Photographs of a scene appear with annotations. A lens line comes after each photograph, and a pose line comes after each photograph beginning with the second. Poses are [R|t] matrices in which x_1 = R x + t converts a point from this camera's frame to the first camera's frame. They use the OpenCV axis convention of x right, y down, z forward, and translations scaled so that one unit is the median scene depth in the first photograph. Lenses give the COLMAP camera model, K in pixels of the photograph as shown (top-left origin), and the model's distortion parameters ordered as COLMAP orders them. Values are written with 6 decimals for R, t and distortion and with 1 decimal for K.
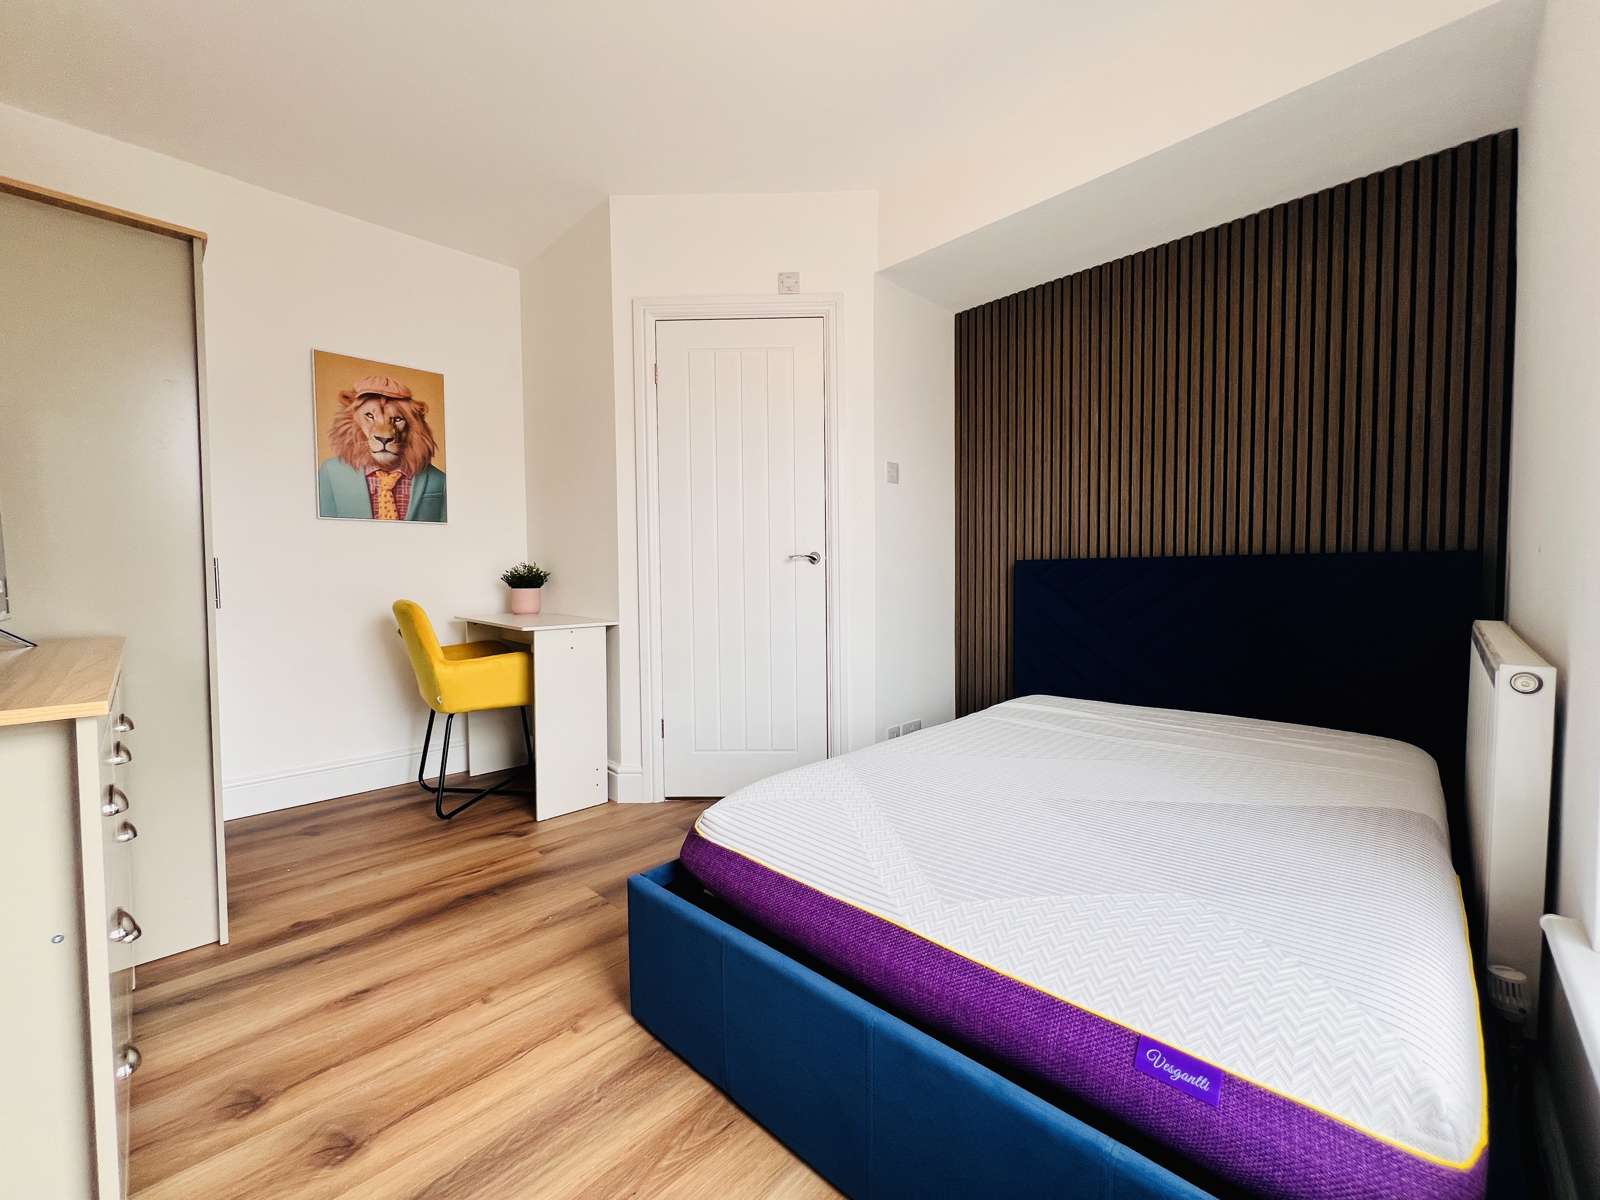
lens RADIAL K [[641.9, 0, 796.0], [0, 641.9, 599.2], [0, 0, 1]] dist [-0.002603, 0.000342]
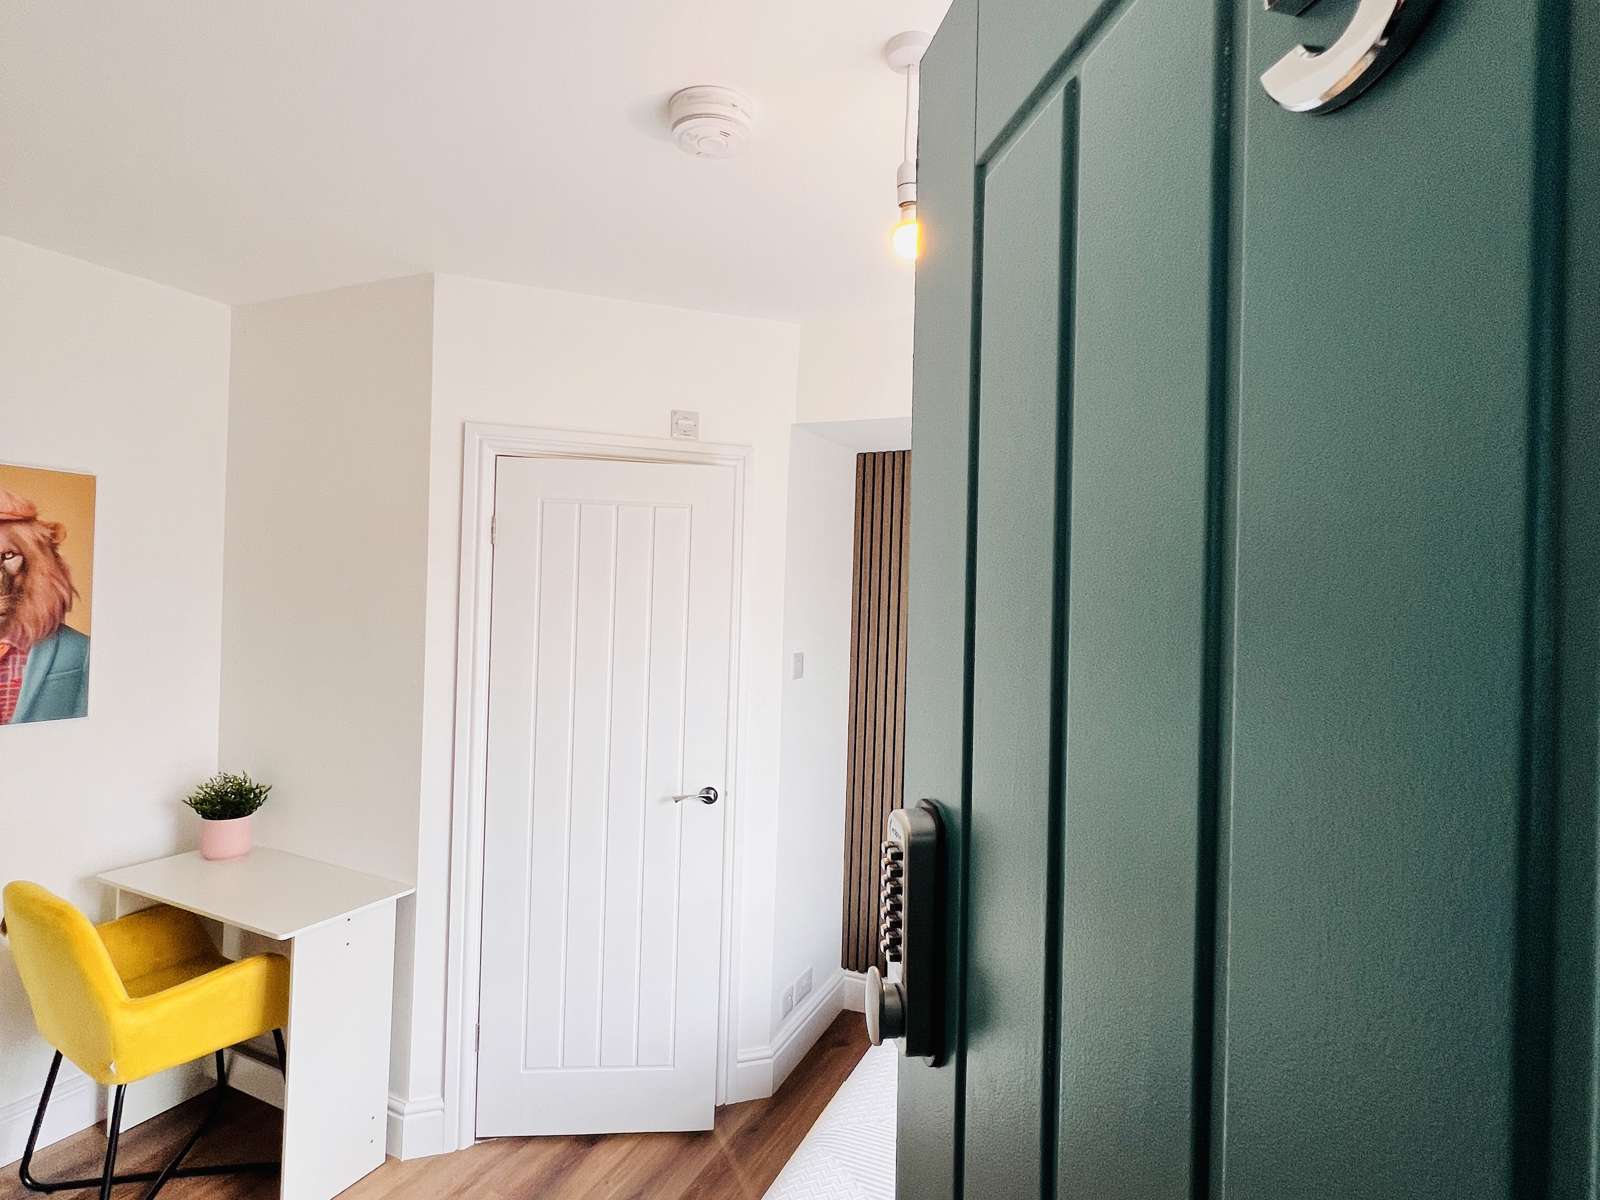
lens RADIAL K [[855.7, 0, 800.4], [0, 855.7, 595.8], [0, 0, 1]] dist [-0.002067, -0.001167]
pose [[0.936281, 0.039072, 0.349071, -0.220823], [-0.026039, 0.998780, -0.041954, -0.240990], [-0.350284, 0.030191, 0.936157, 0.006169]]
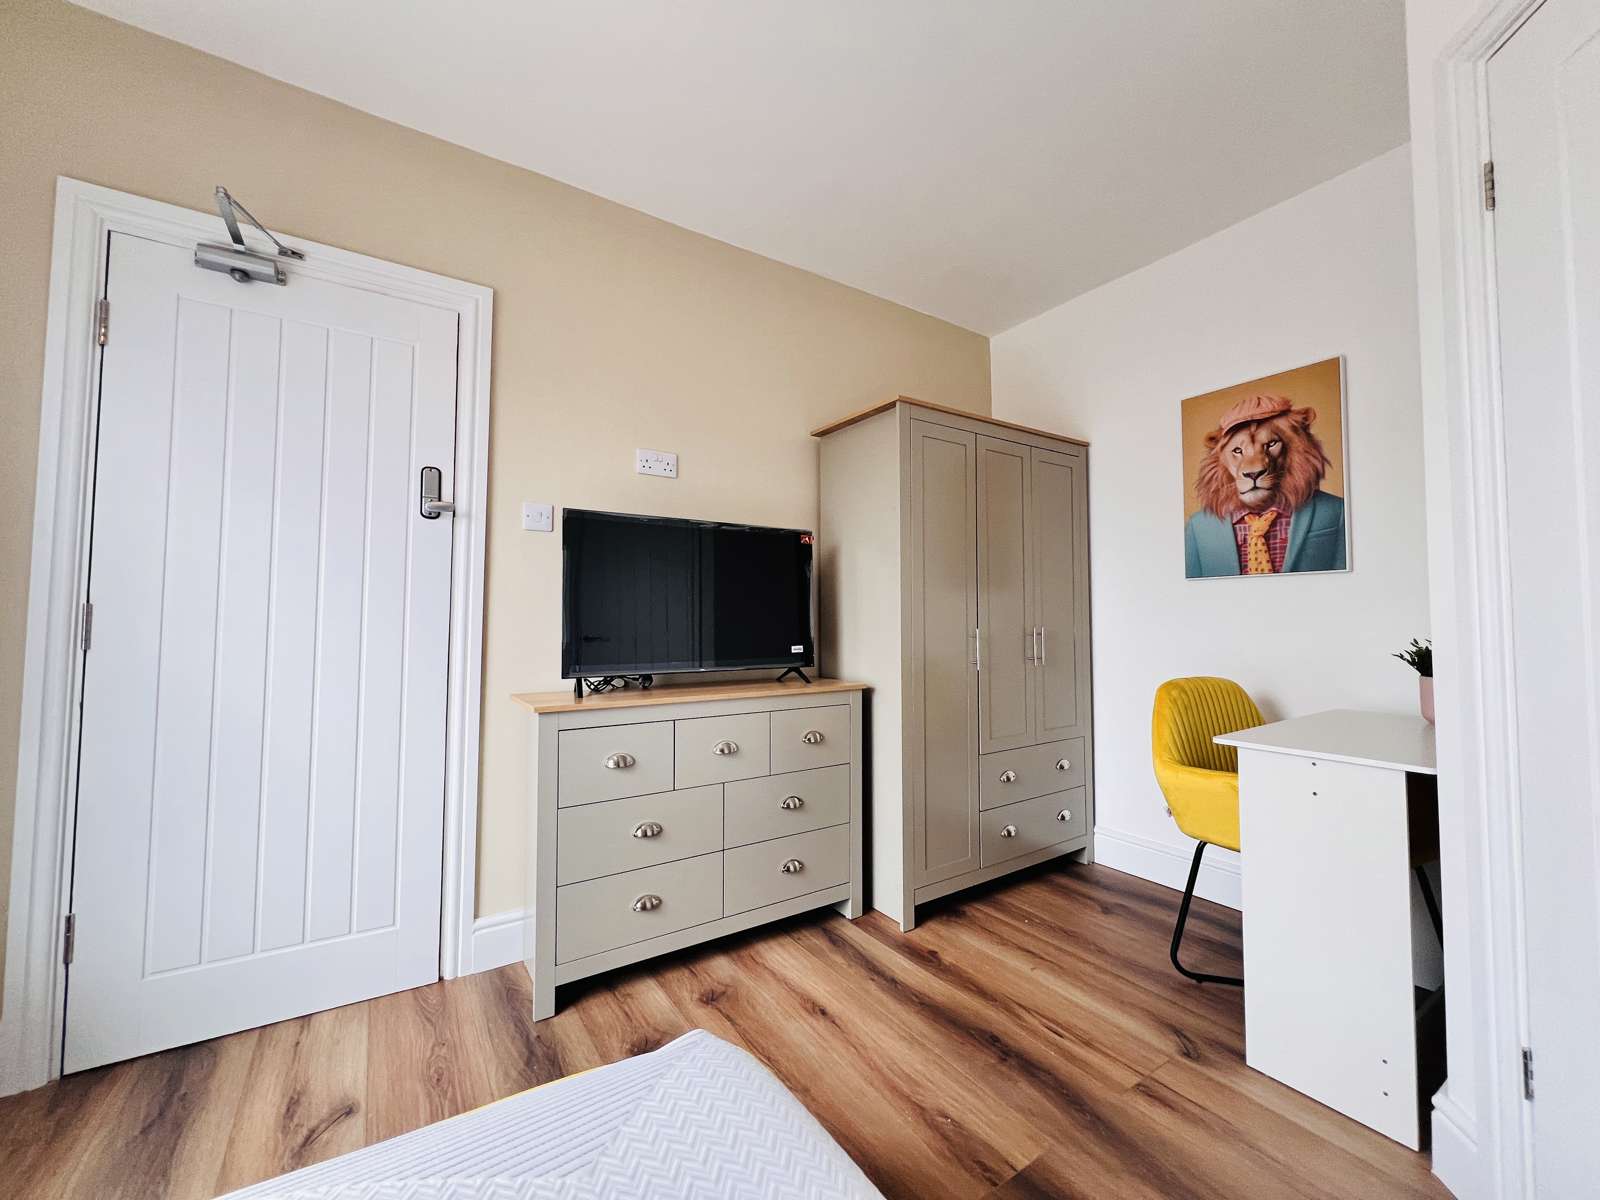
lens RADIAL K [[641.9, 0, 796.0], [0, 641.9, 599.2], [0, 0, 1]] dist [-0.002603, 0.000342]
pose [[-0.209081, -0.027033, -0.977525, 0.264700], [-0.037867, 0.999092, -0.019530, -0.058494], [0.977165, 0.032933, -0.209915, 0.638069]]
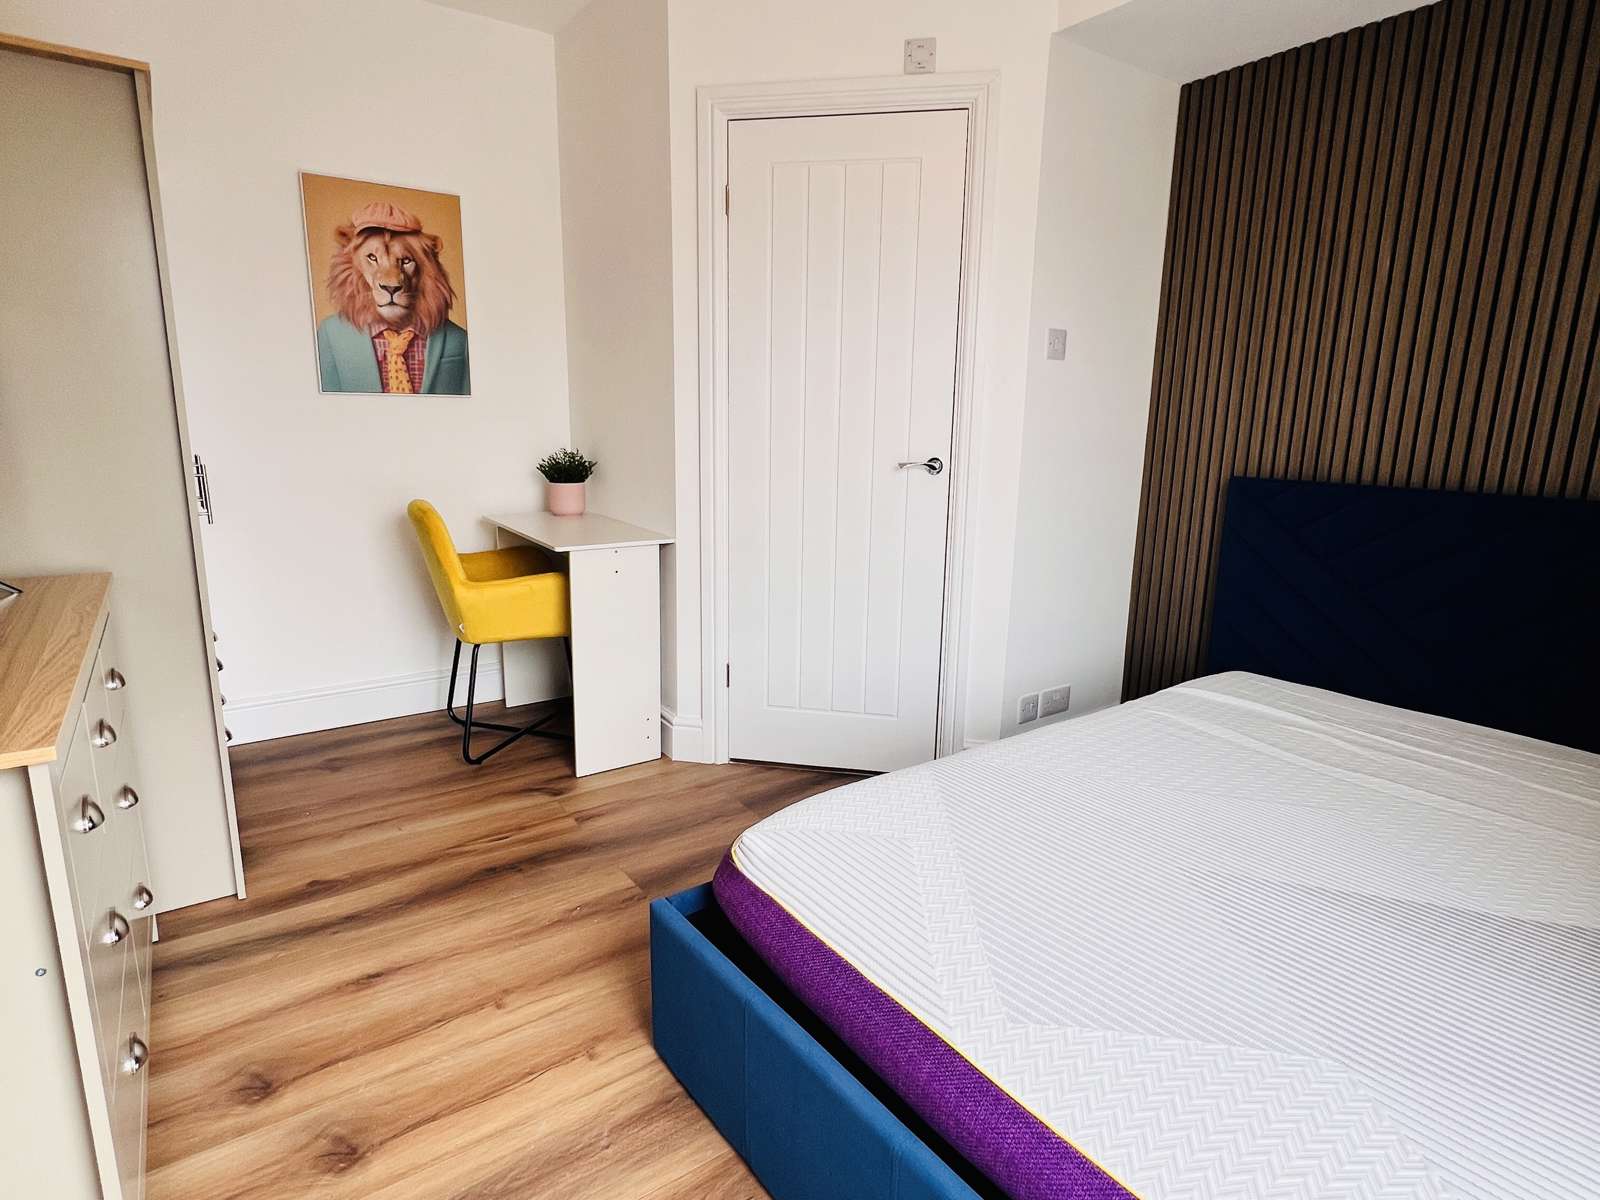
lens RADIAL K [[855.7, 0, 800.4], [0, 855.7, 595.8], [0, 0, 1]] dist [-0.002067, -0.001167]
pose [[0.985102, 0.062251, -0.160307, 0.043009], [-0.034042, 0.984326, 0.173041, -0.080271], [0.168566, -0.165006, 0.971781, 0.007172]]
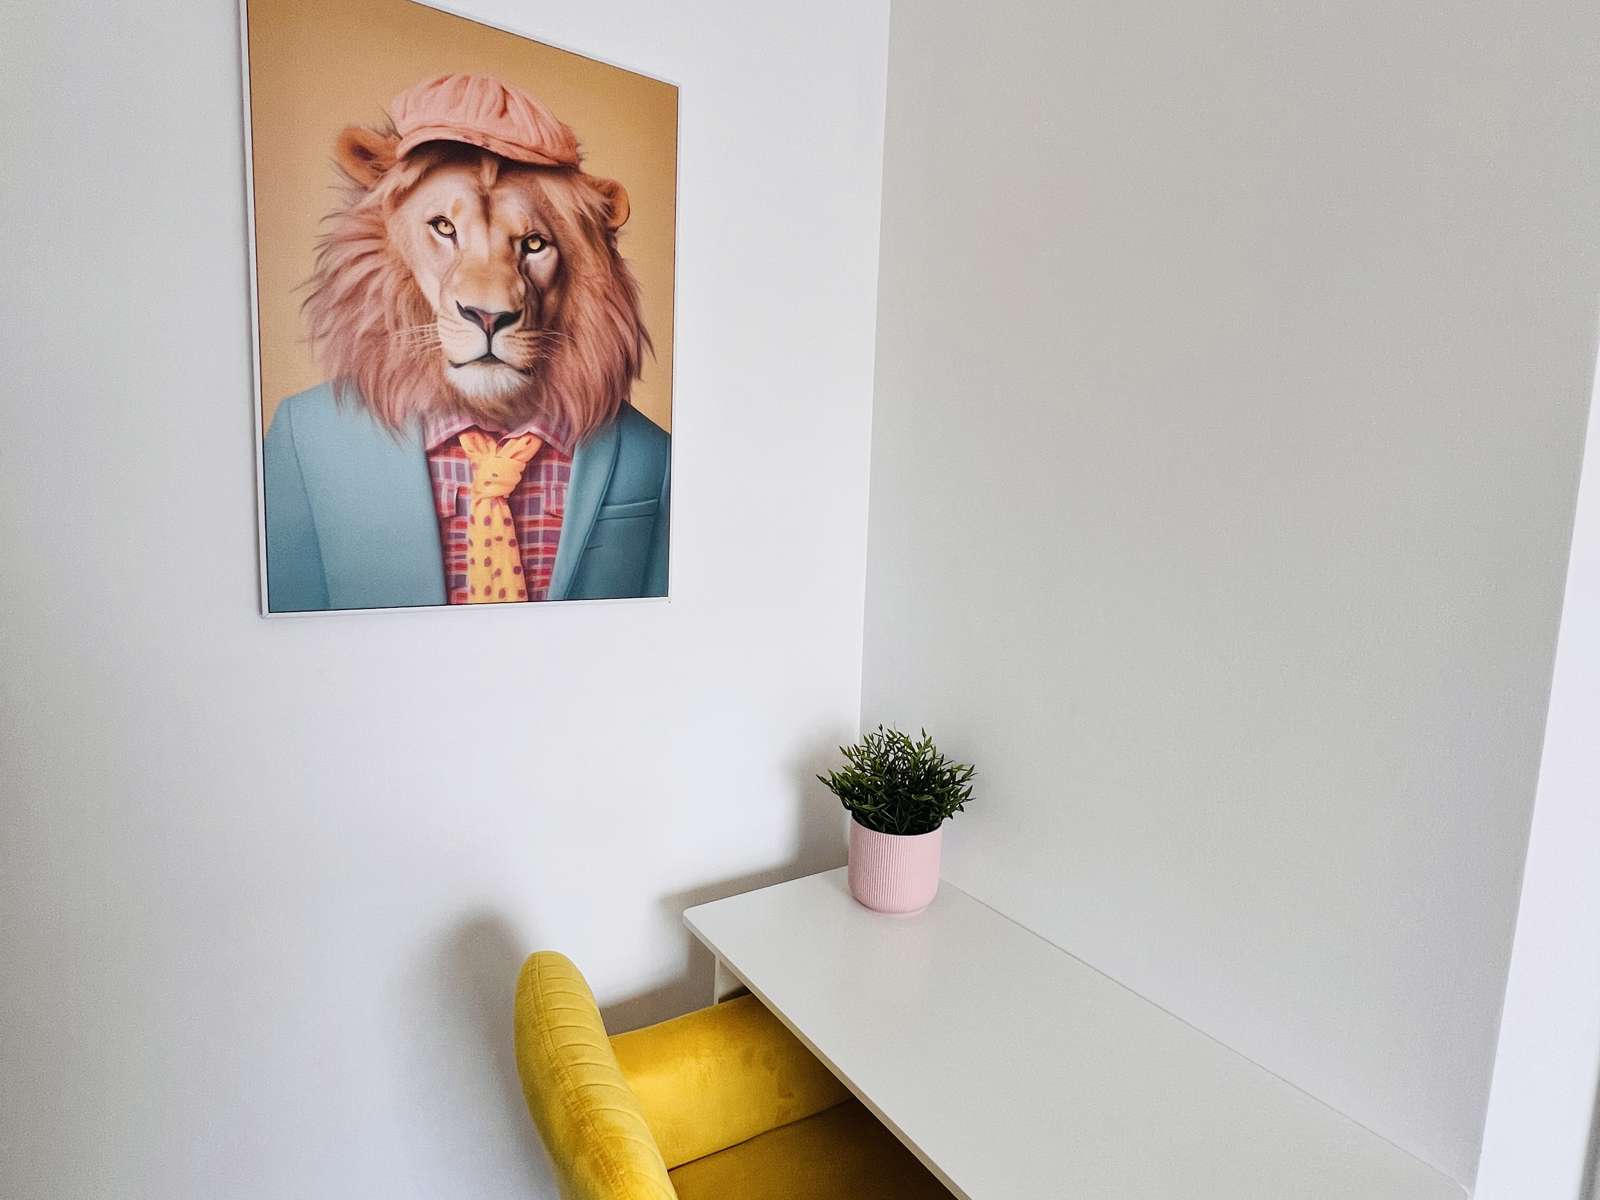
lens RADIAL K [[855.7, 0, 800.4], [0, 855.7, 595.8], [0, 0, 1]] dist [-0.002067, -0.001167]
pose [[0.979859, 0.066037, -0.188456, -0.449934], [-0.051633, 0.995429, 0.080344, -0.172551], [0.192900, -0.068995, 0.978790, 0.681725]]
